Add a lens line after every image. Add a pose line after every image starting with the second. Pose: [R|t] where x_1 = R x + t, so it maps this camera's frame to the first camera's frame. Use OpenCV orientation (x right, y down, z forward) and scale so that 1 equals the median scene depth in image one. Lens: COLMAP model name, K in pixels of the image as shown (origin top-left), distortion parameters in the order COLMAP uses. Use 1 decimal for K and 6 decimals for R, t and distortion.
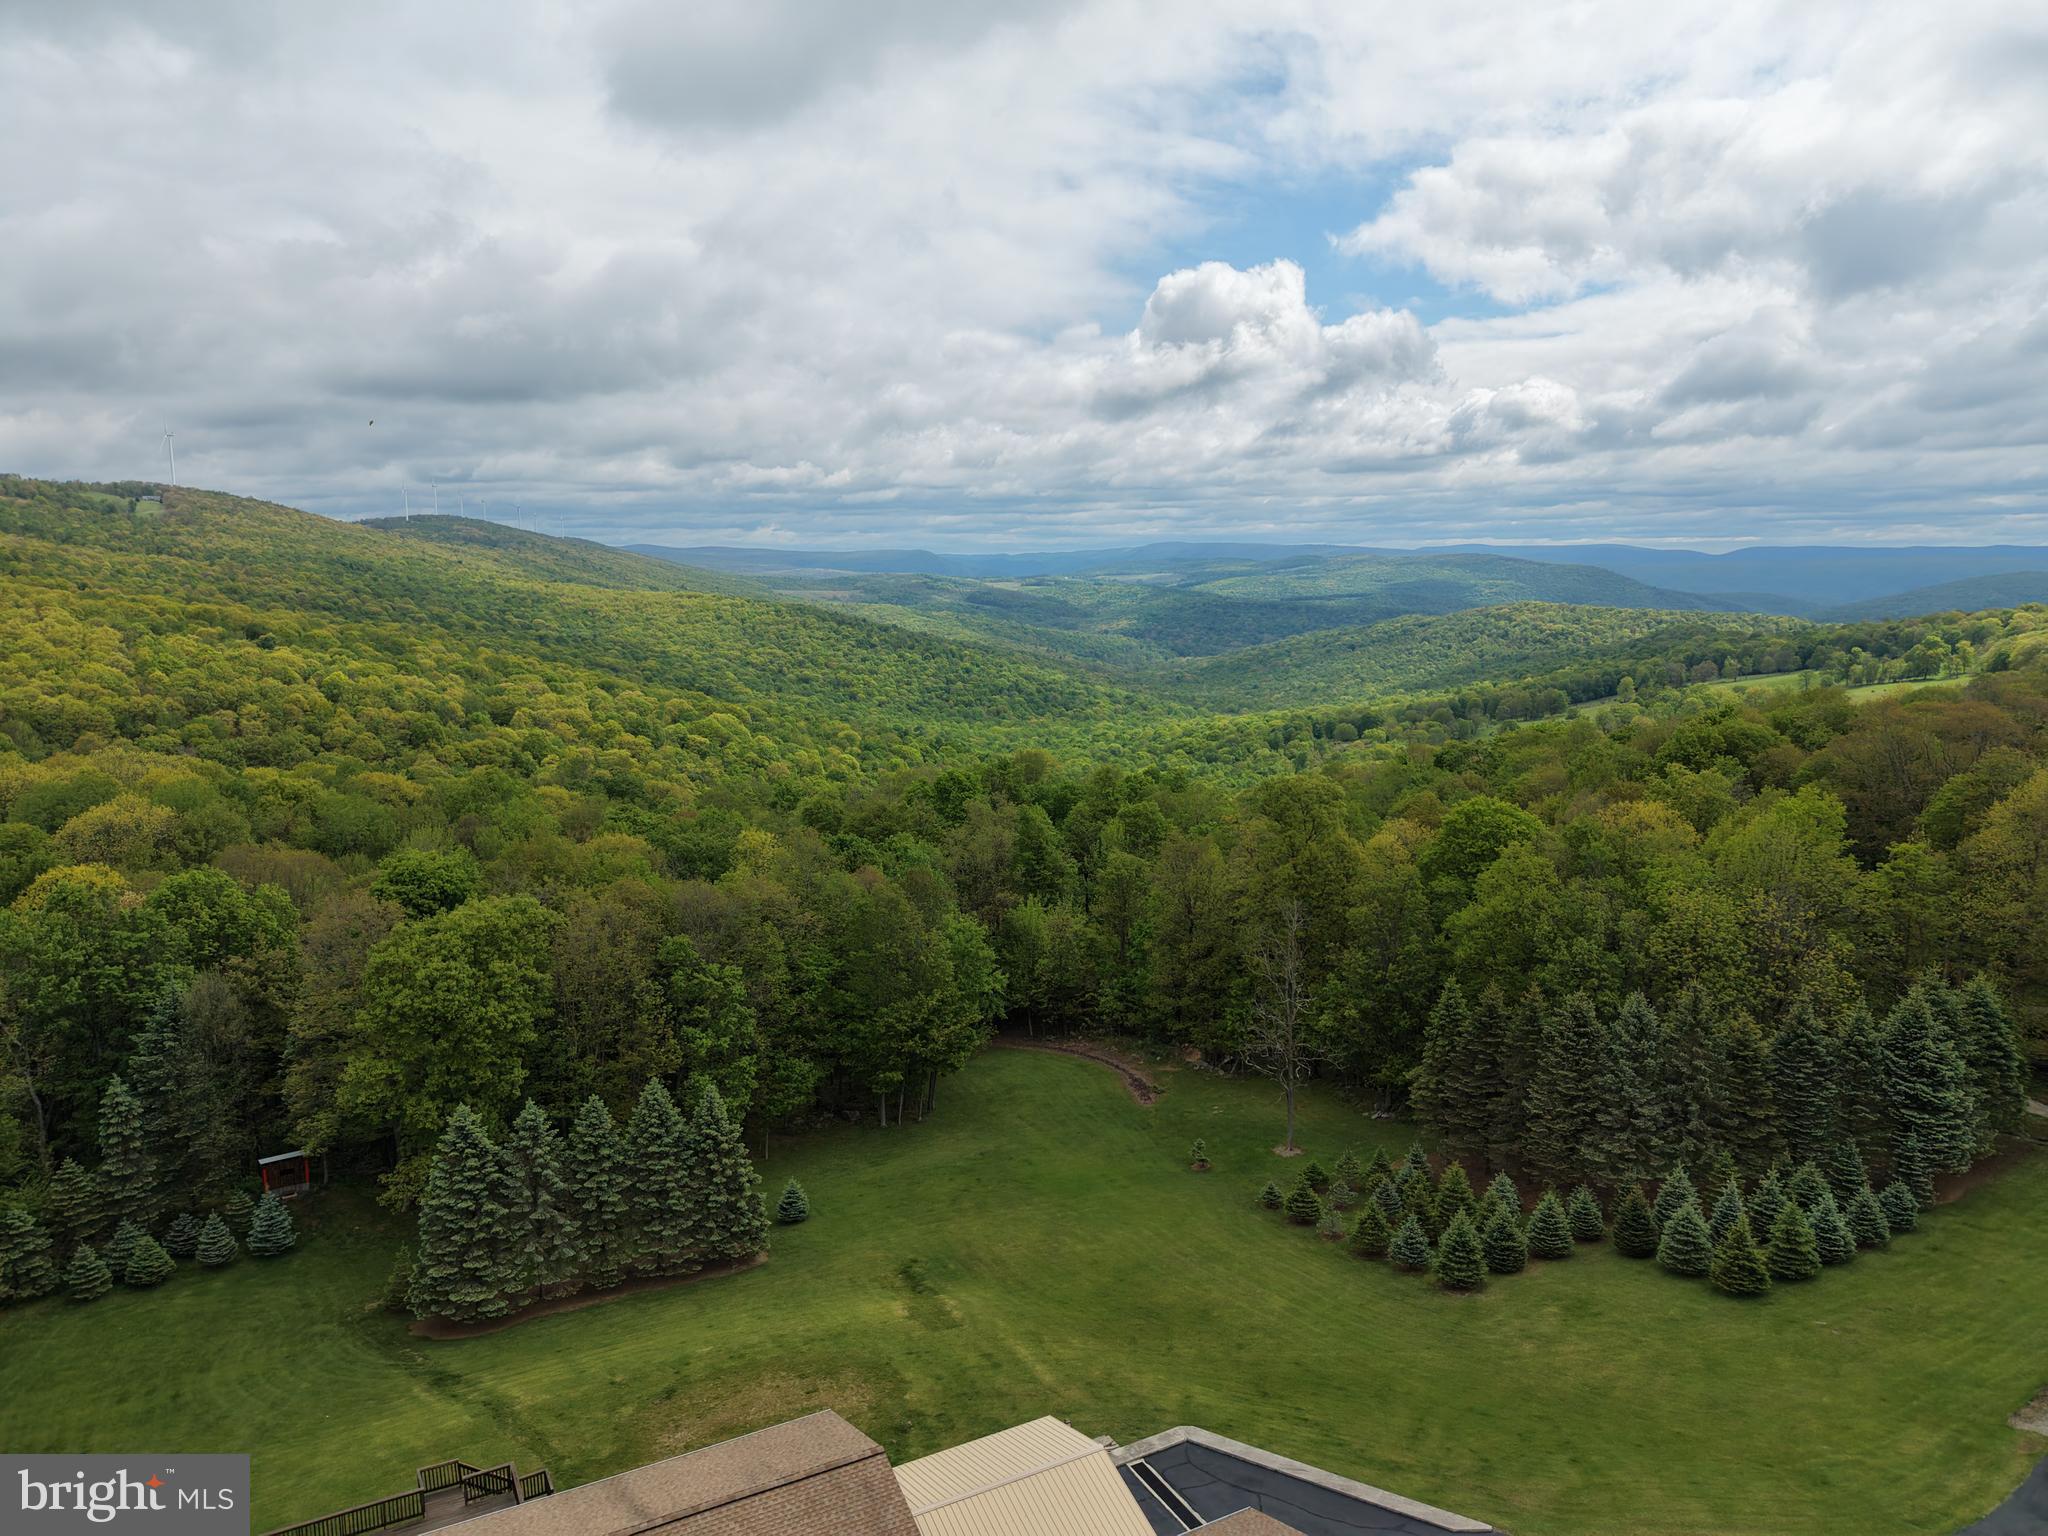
lens RADIAL K [[1366.7, 0, 1024.0], [0, 1366.7, 768.0], [0, 0, 1]] dist [0.019985, -0.019584]
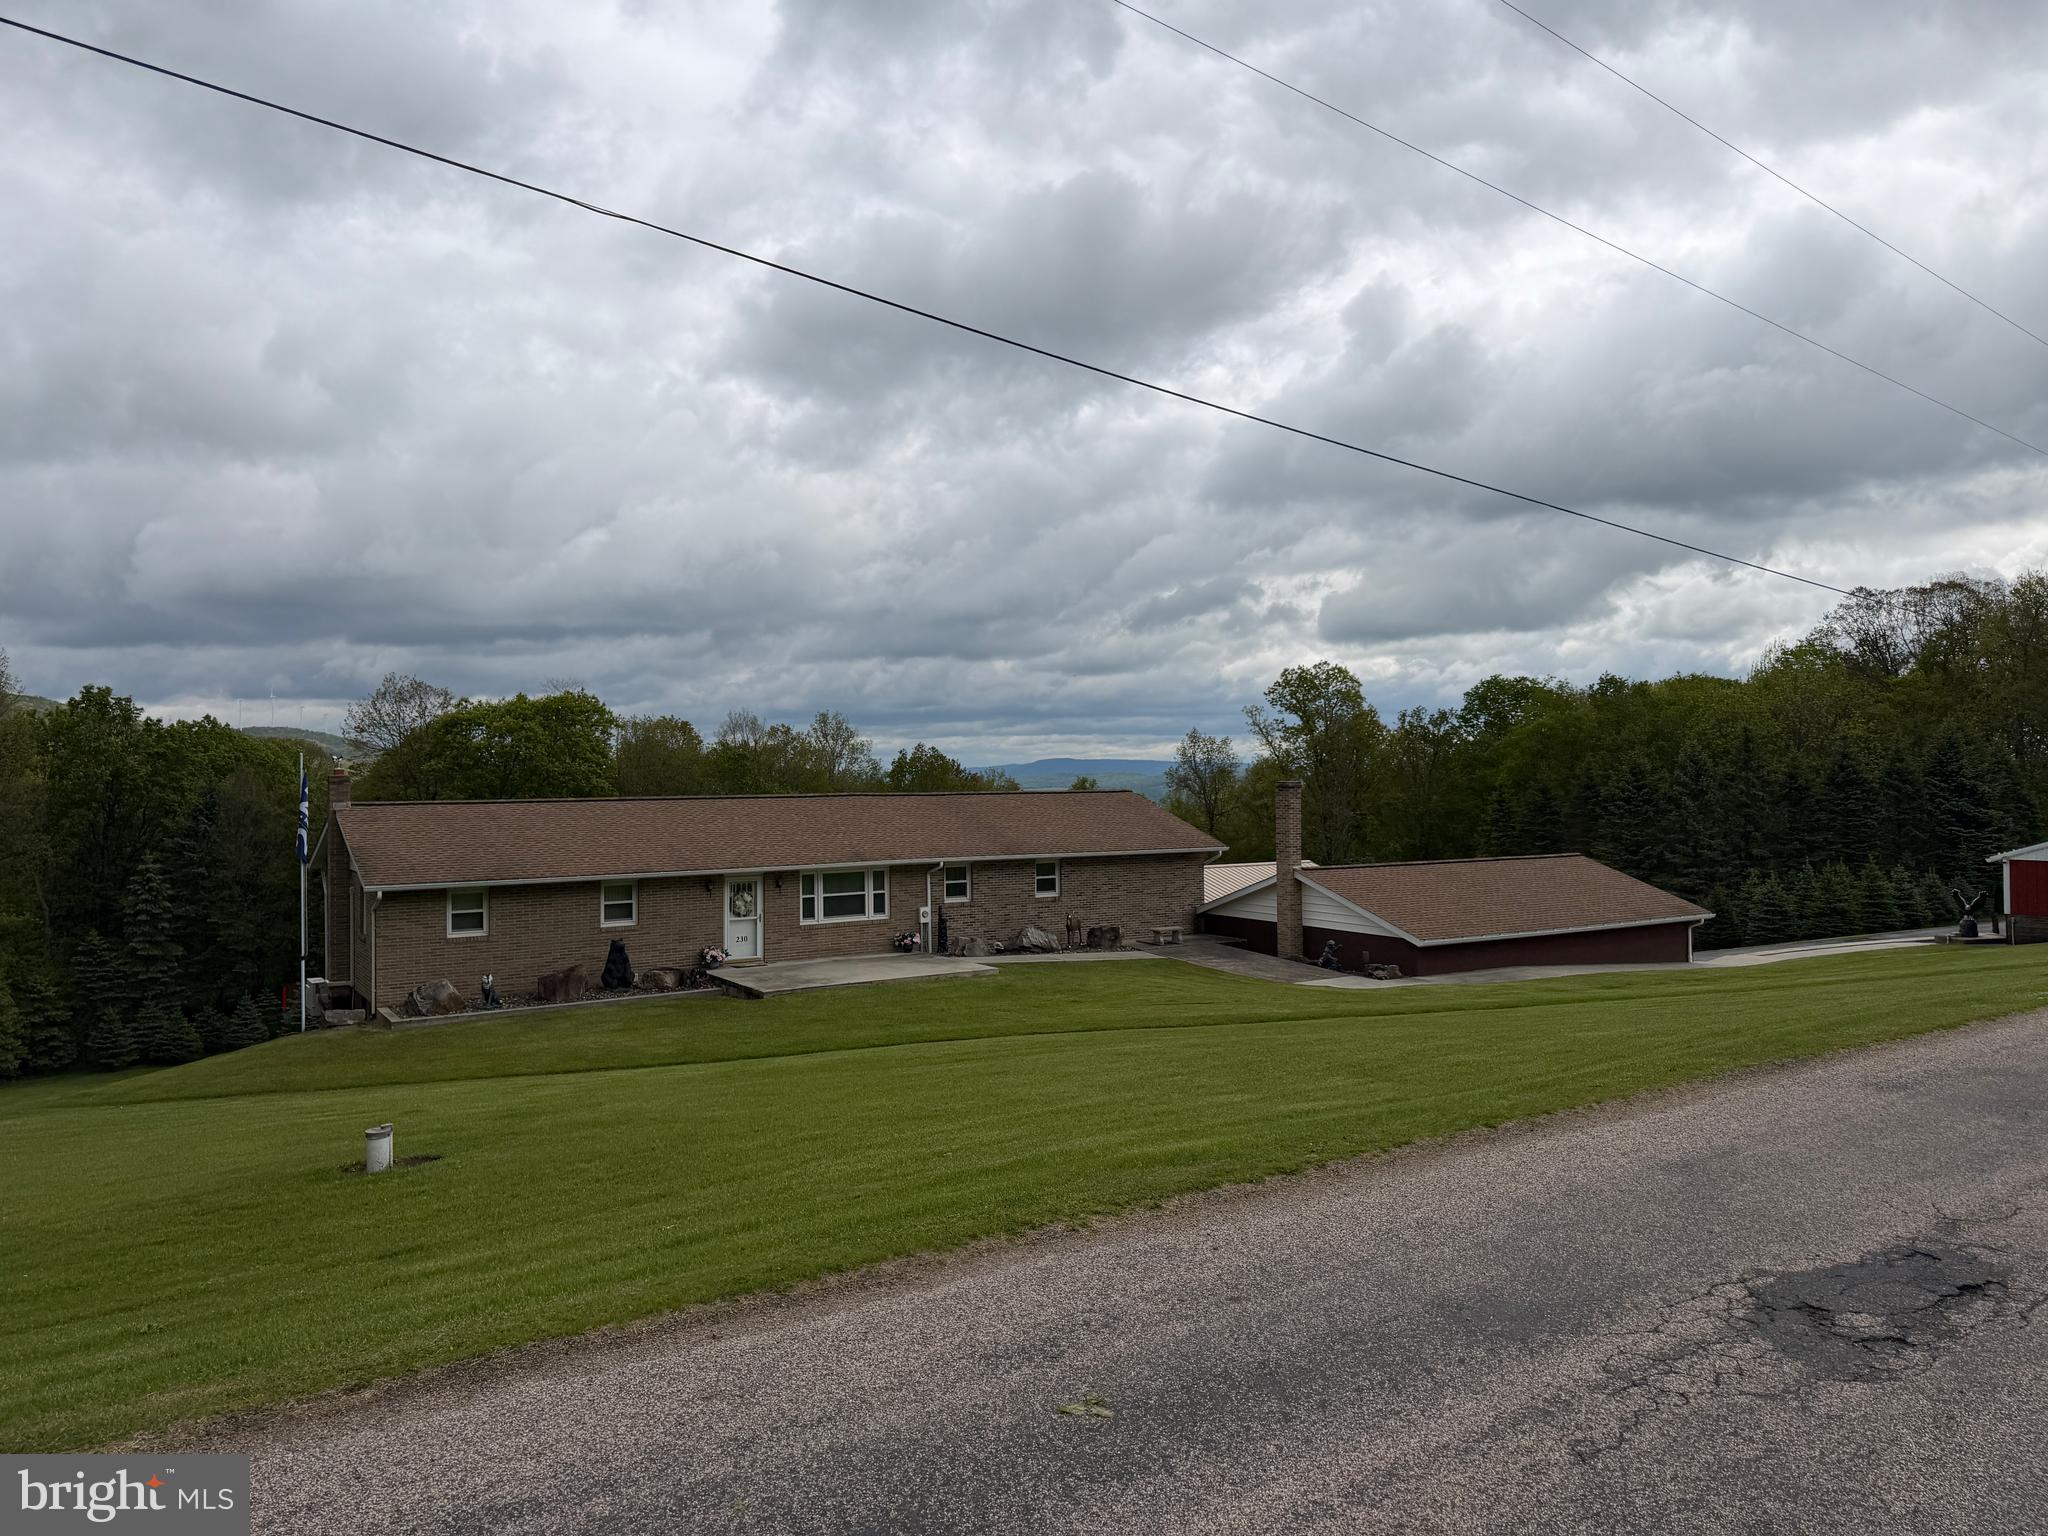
lens RADIAL K [[1435.2, 0, 1026.6], [0, 1435.2, 740.9], [0, 0, 1]] dist [0.077478, -0.103029]
pose [[0.996710, -0.004236, 0.080945, -0.121766], [0.018504, 0.984155, -0.176344, 0.291766], [-0.078915, 0.177262, 0.980995, -0.037288]]
